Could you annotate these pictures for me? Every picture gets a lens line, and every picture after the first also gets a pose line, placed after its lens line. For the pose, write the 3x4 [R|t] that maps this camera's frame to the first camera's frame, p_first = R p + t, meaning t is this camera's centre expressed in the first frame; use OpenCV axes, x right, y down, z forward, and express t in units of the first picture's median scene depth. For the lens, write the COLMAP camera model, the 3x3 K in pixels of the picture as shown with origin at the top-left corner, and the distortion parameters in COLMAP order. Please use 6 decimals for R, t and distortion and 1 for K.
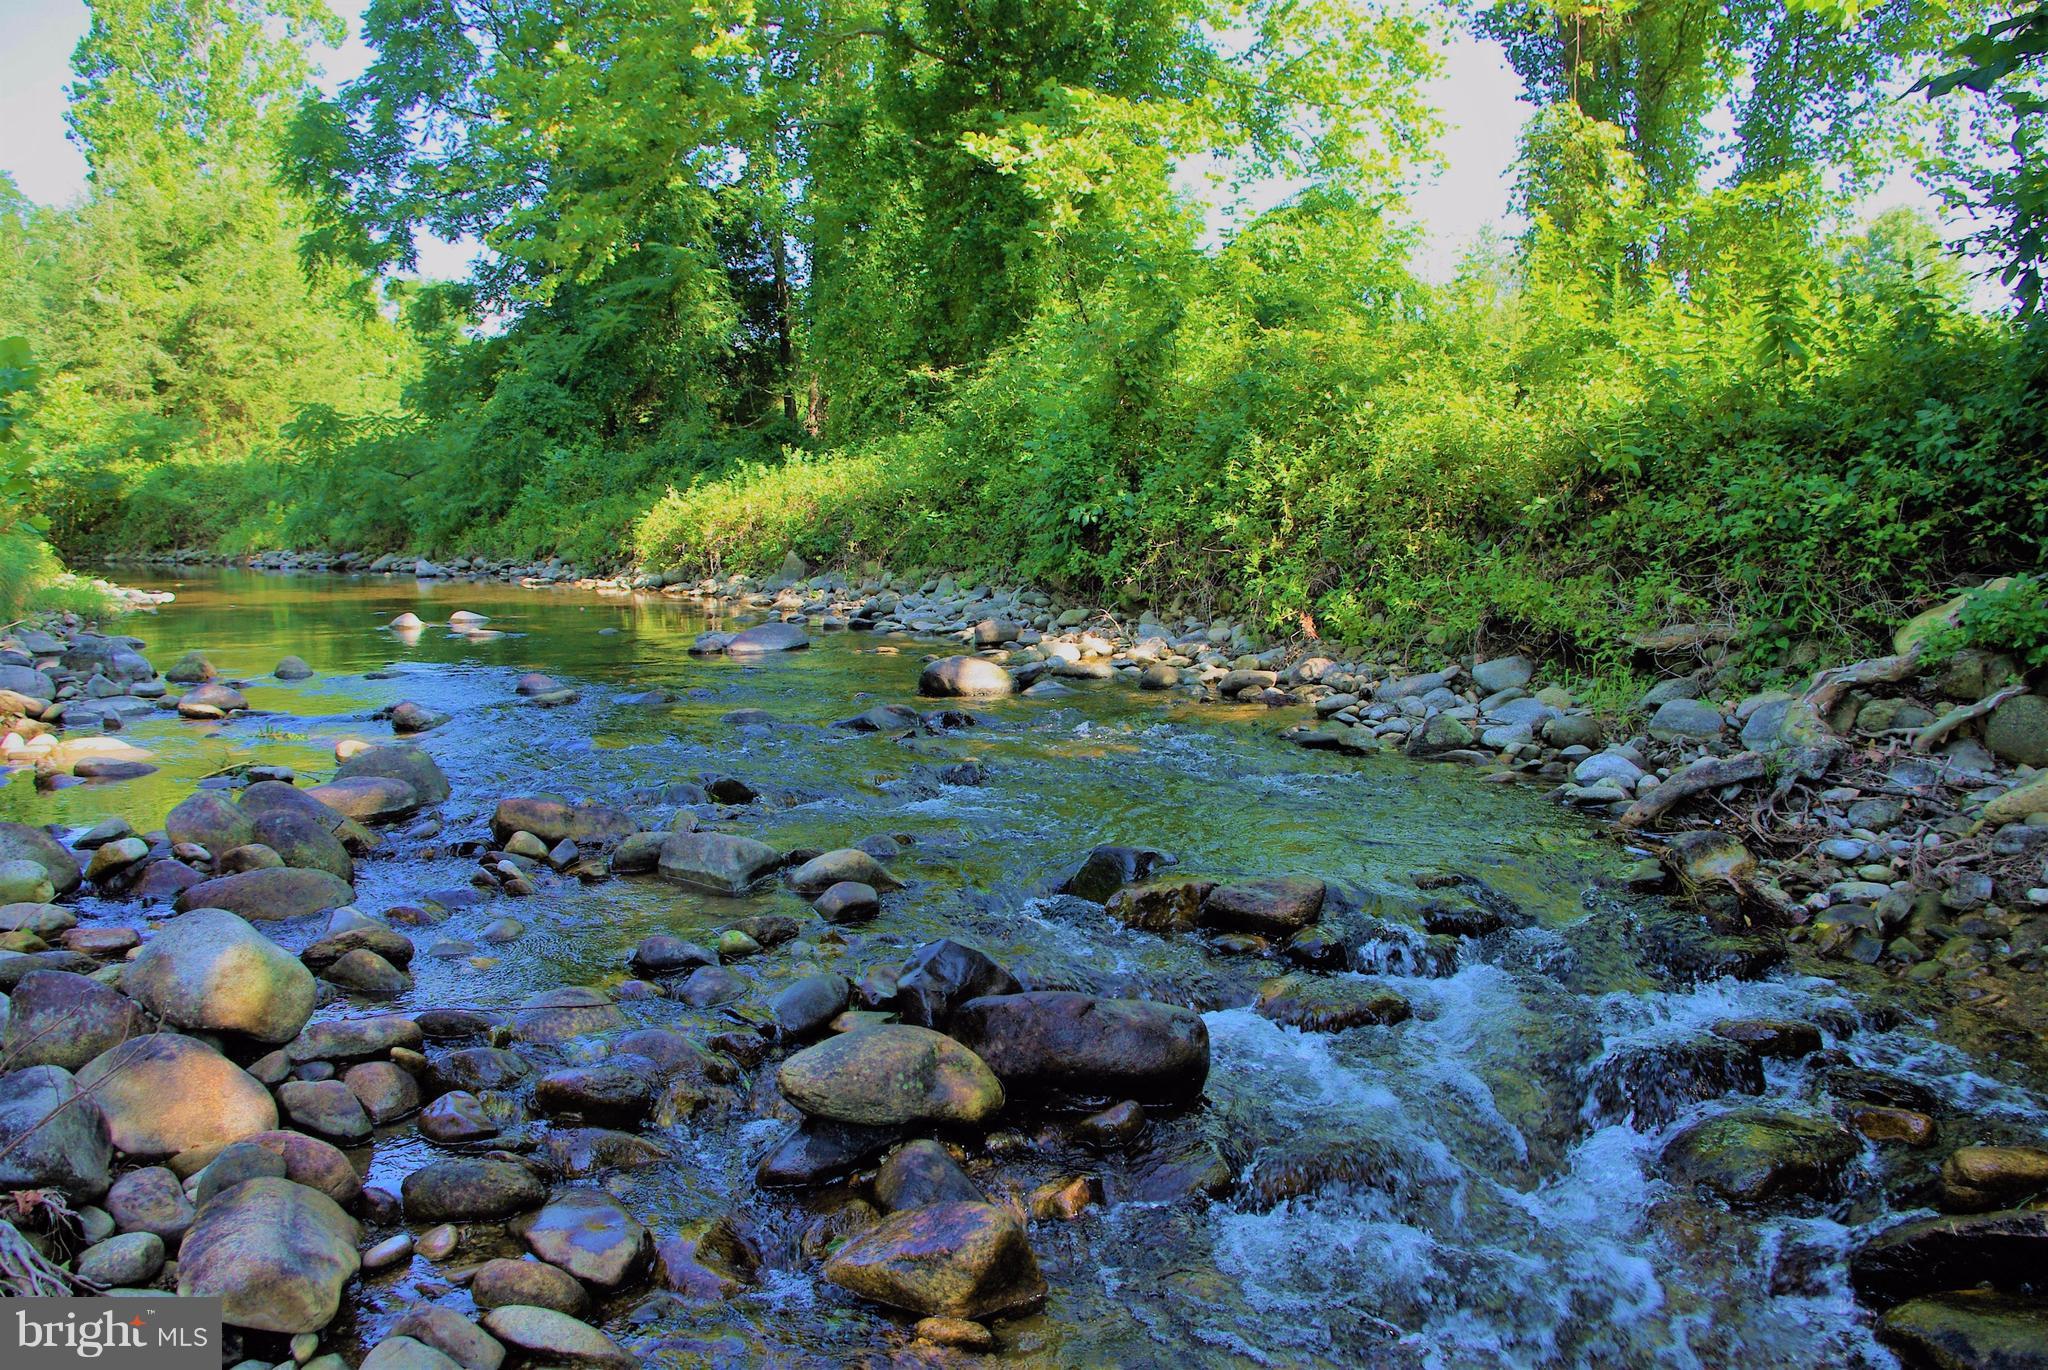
lens RADIAL K [[1605.1, 0, 1024.0], [0, 1605.1, 685.0], [0, 0, 1]] dist [-0.063650, 0.003124]
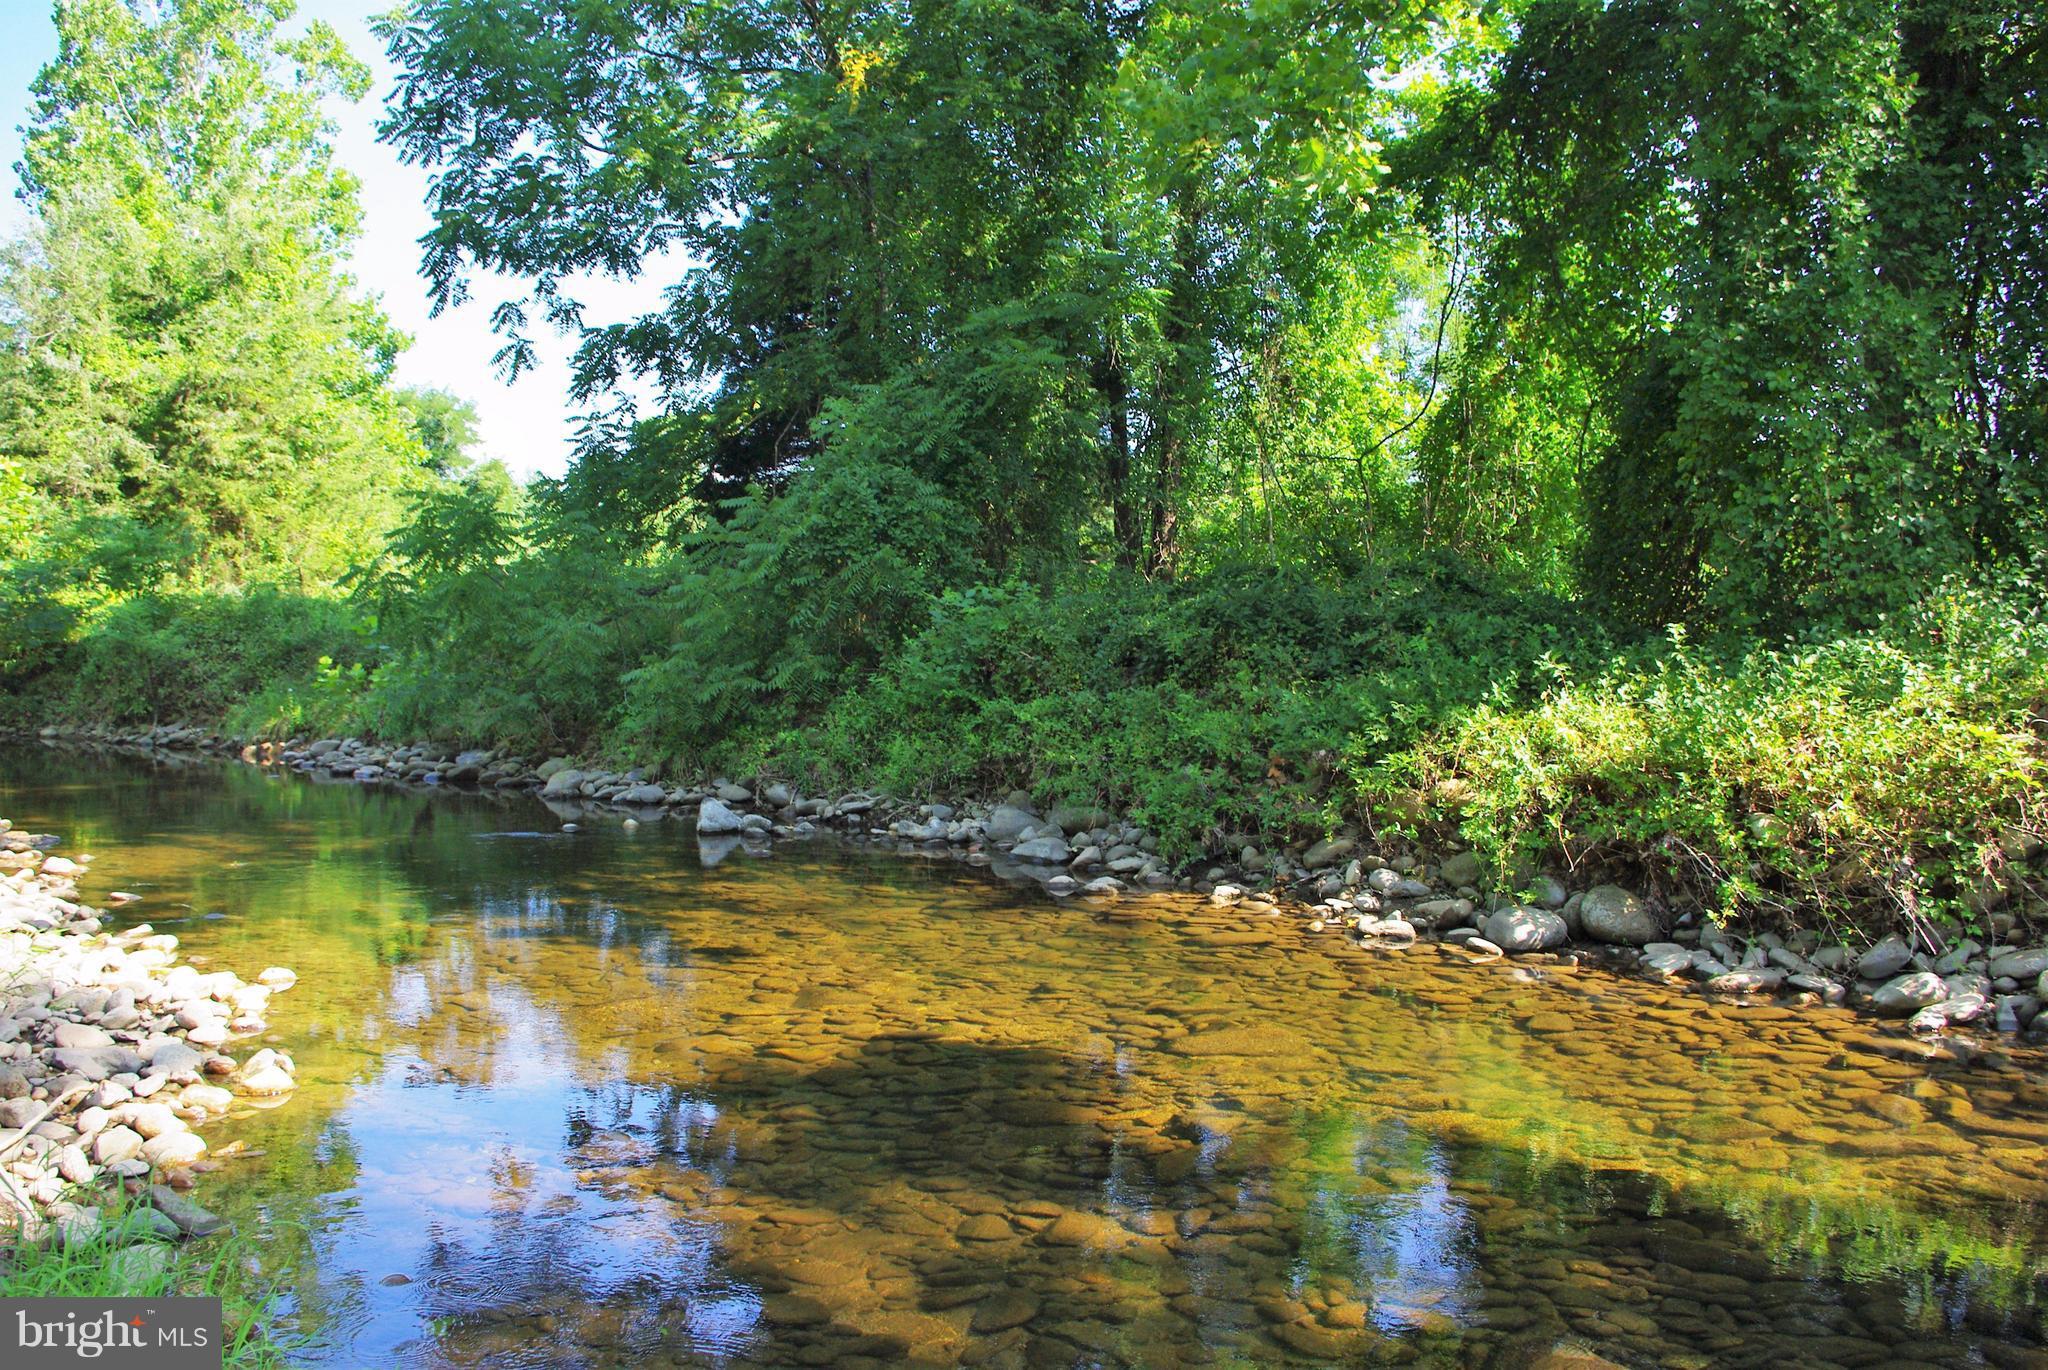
lens RADIAL K [[1605.1, 0, 1024.0], [0, 1605.1, 685.0], [0, 0, 1]] dist [-0.063650, 0.003124]
pose [[0.998931, 0.018889, 0.042180, -0.166687], [-0.014931, 0.995625, -0.092238, -0.038264], [-0.043738, 0.091510, 0.994843, 0.270024]]
